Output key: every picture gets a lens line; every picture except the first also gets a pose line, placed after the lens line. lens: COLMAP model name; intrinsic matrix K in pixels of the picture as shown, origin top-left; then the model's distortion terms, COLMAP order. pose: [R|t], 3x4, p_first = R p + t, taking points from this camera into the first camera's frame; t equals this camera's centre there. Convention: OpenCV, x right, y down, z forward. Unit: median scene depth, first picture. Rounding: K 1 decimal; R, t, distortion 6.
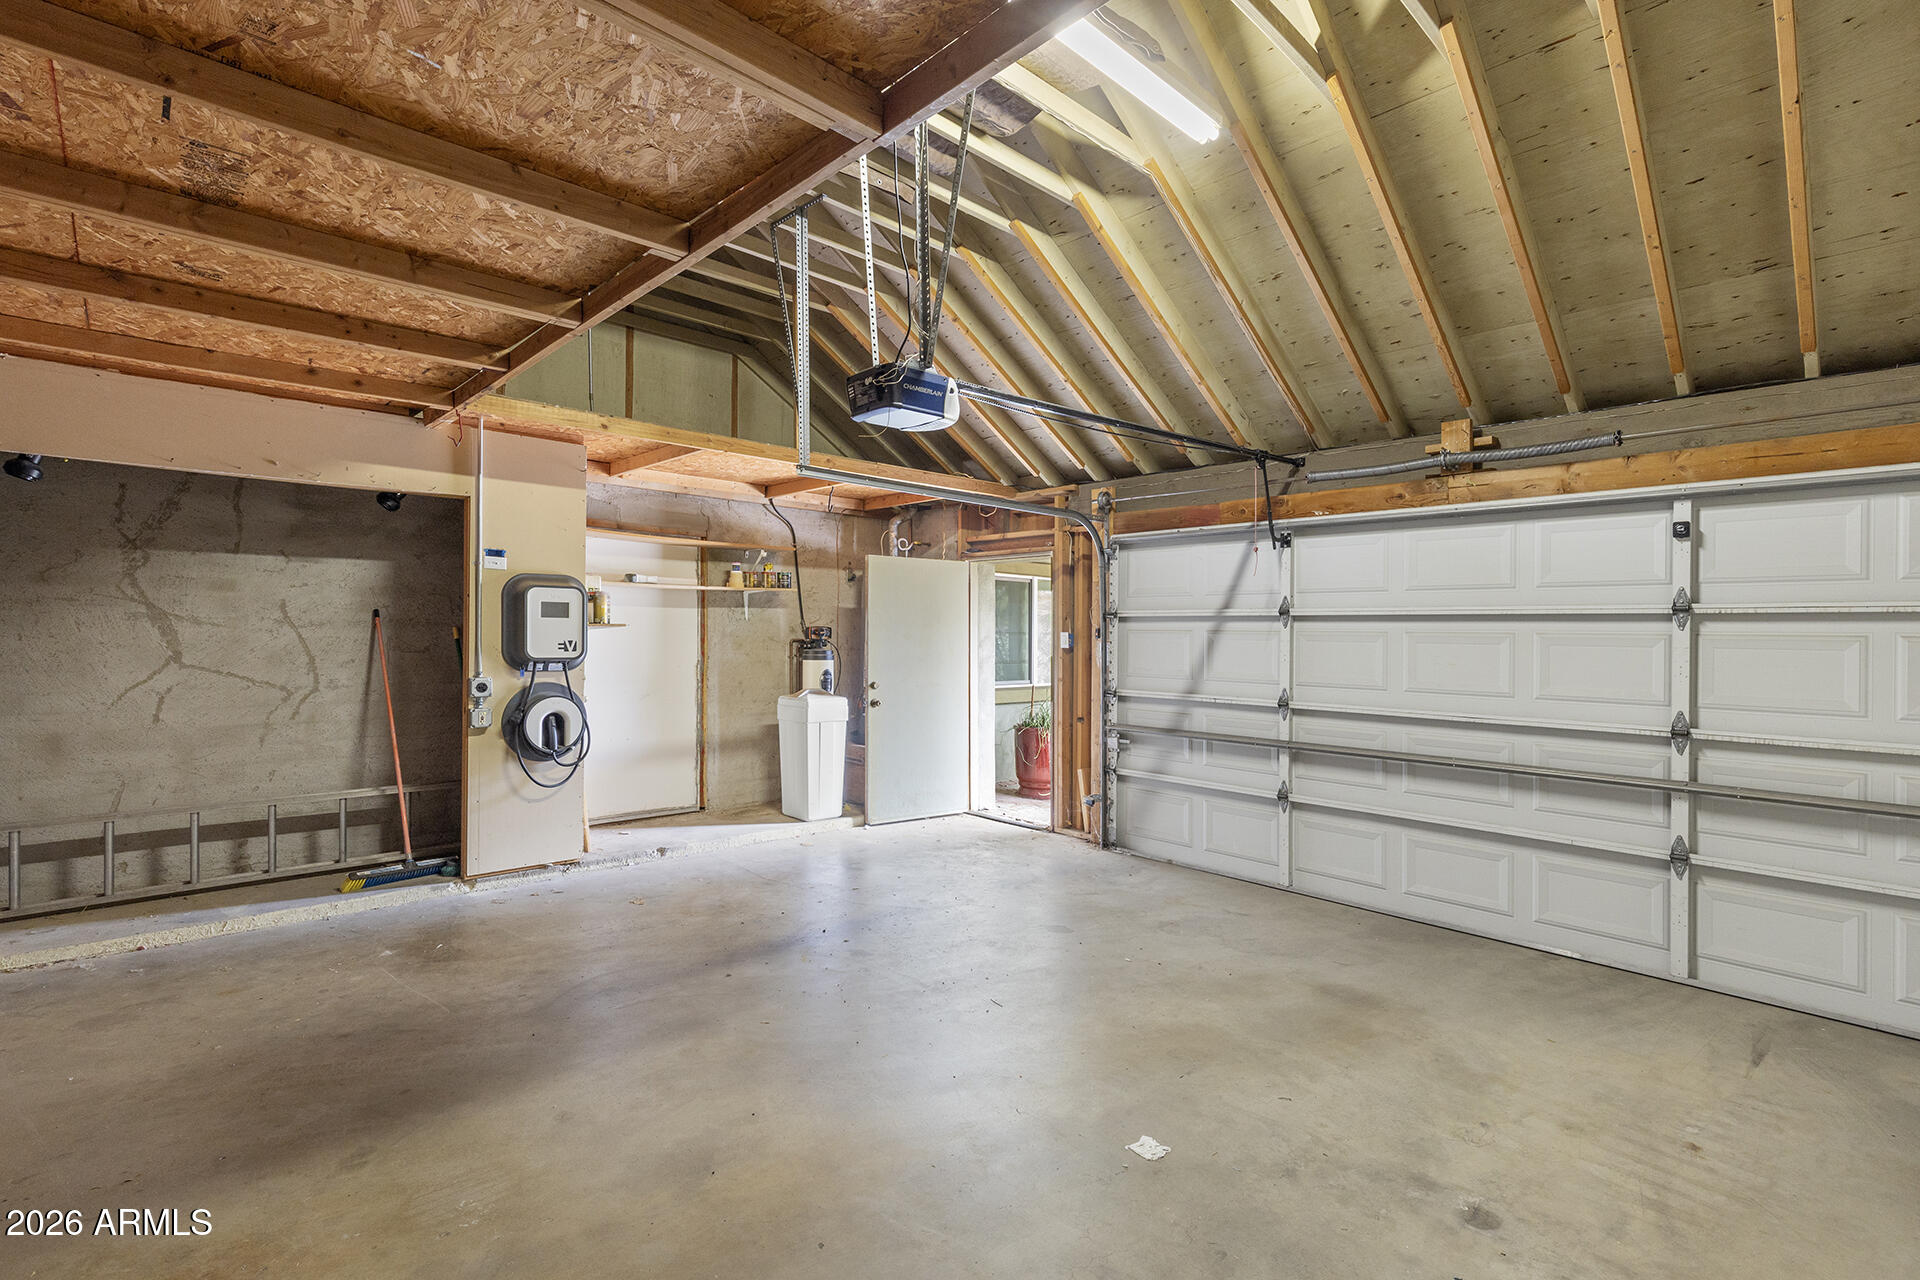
lens RADIAL K [[883.5, 0, 960.0], [0, 883.5, 640.0], [0, 0, 1]] dist [-0.000304, -0.000197]
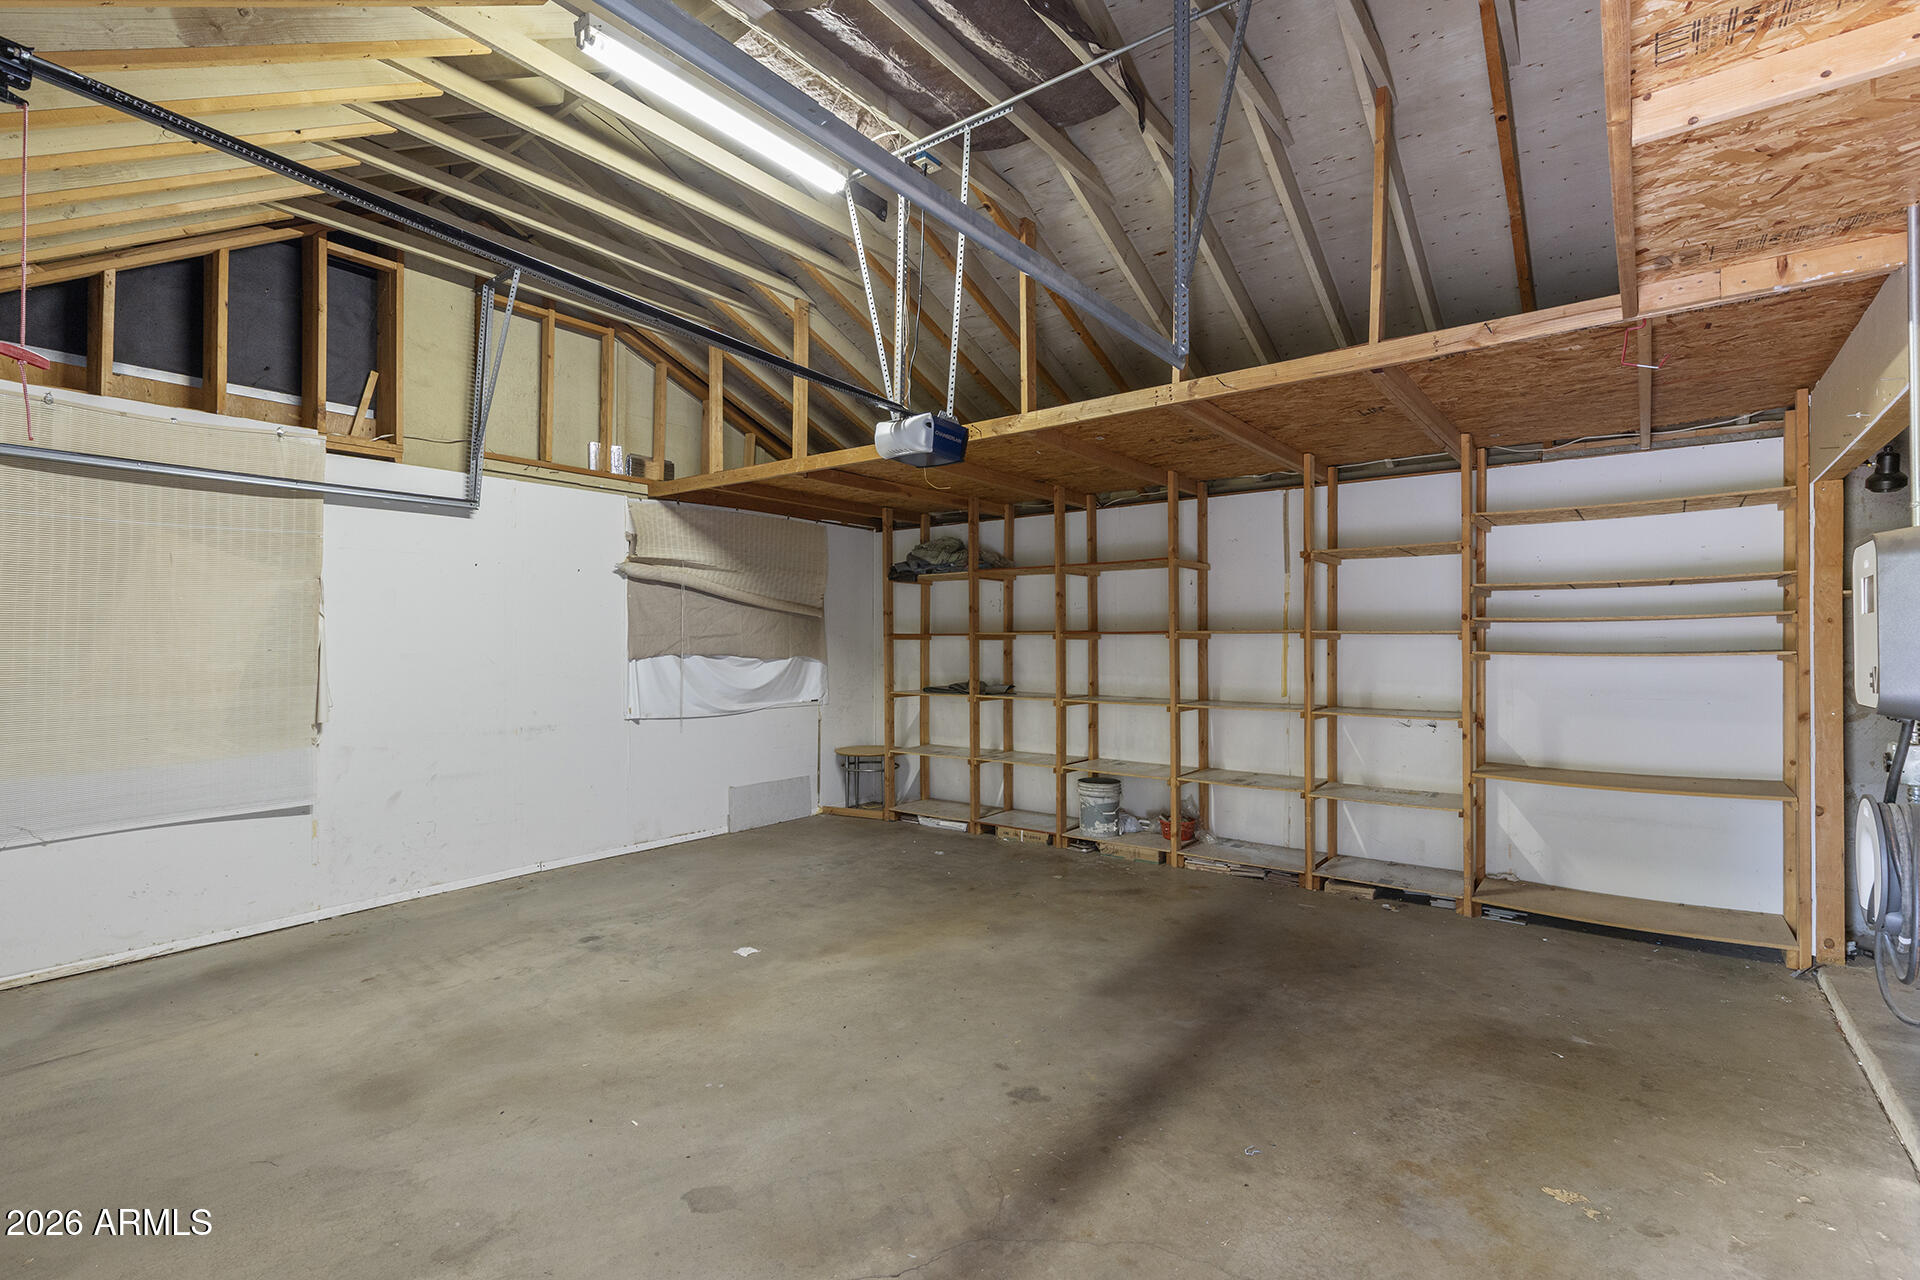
lens RADIAL K [[883.5, 0, 960.0], [0, 883.5, 640.0], [0, 0, 1]] dist [-0.000304, -0.000197]
pose [[-0.986601, -0.015538, -0.162407, 0.088450], [-0.014776, 0.999873, -0.005894, -0.006768], [0.162478, -0.003415, -0.986706, 2.517057]]
